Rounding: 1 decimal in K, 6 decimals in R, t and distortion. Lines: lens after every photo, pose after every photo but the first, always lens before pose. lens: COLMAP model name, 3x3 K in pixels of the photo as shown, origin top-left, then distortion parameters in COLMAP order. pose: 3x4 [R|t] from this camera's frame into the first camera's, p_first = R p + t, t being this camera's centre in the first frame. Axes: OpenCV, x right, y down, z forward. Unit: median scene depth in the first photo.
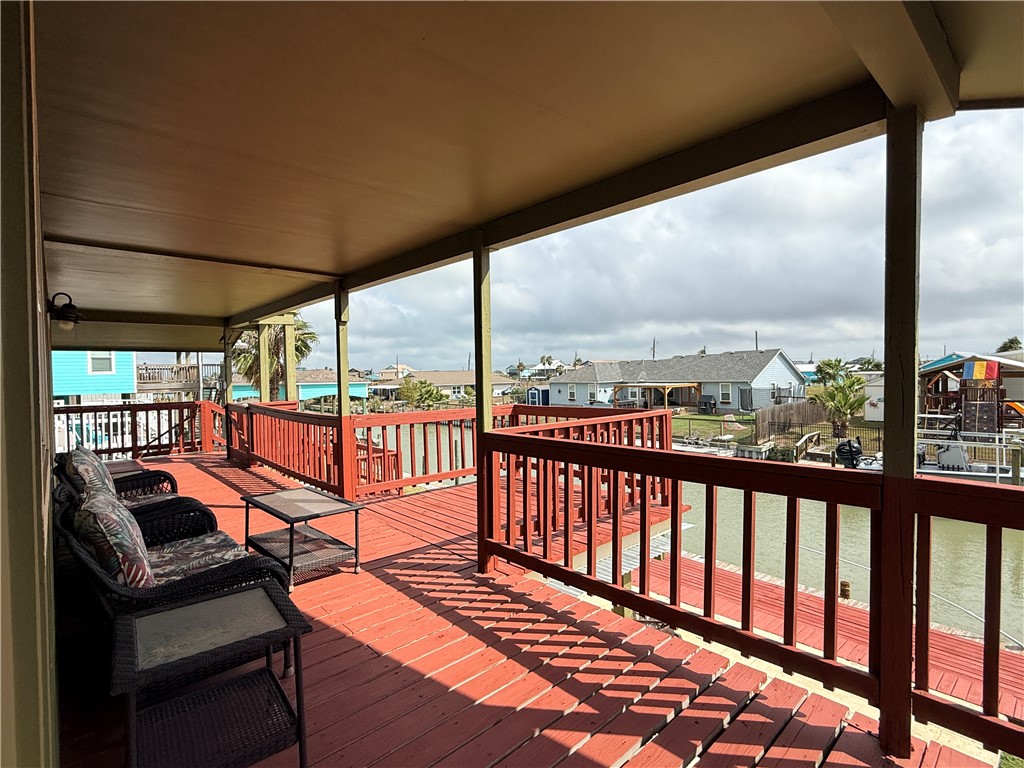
lens RADIAL K [[501.0, 0, 515.6], [0, 501.0, 385.7], [0, 0, 1]] dist [-0.005132, -0.000591]
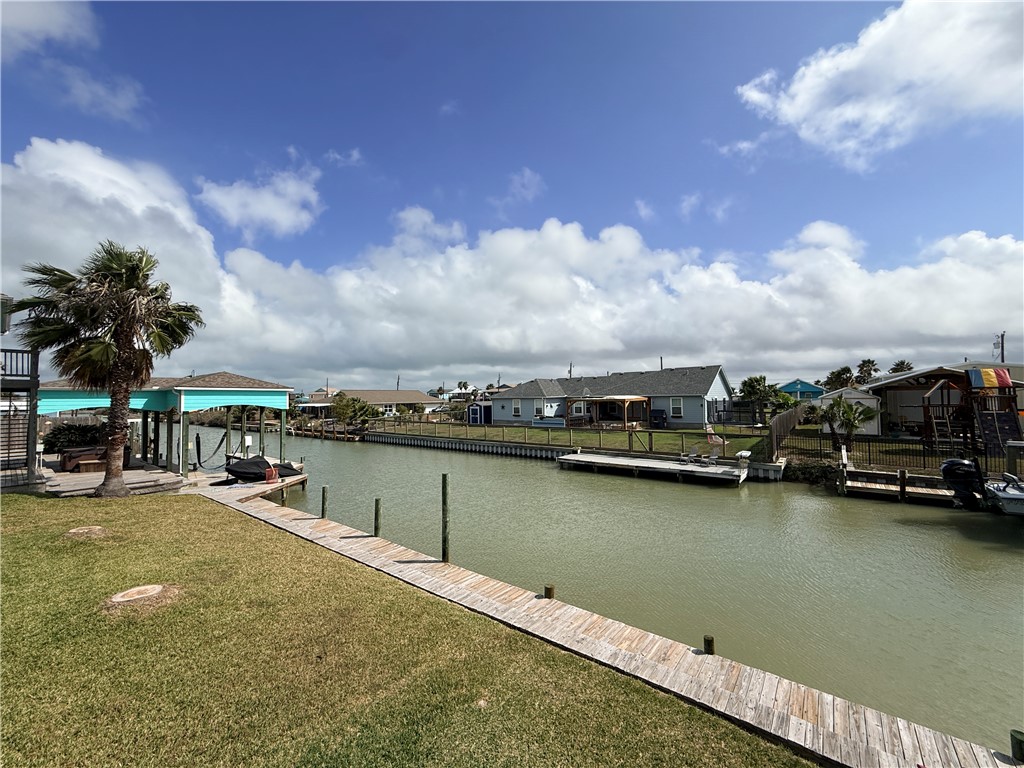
lens RADIAL K [[408.5, 0, 514.5], [0, 408.5, 383.8], [0, 0, 1]] dist [-0.002459, 0.000670]
pose [[0.980452, 0.012735, 0.196346, -0.049271], [-0.001087, 0.998239, -0.059315, 0.013113], [-0.196755, 0.057942, 0.978739, 0.201334]]
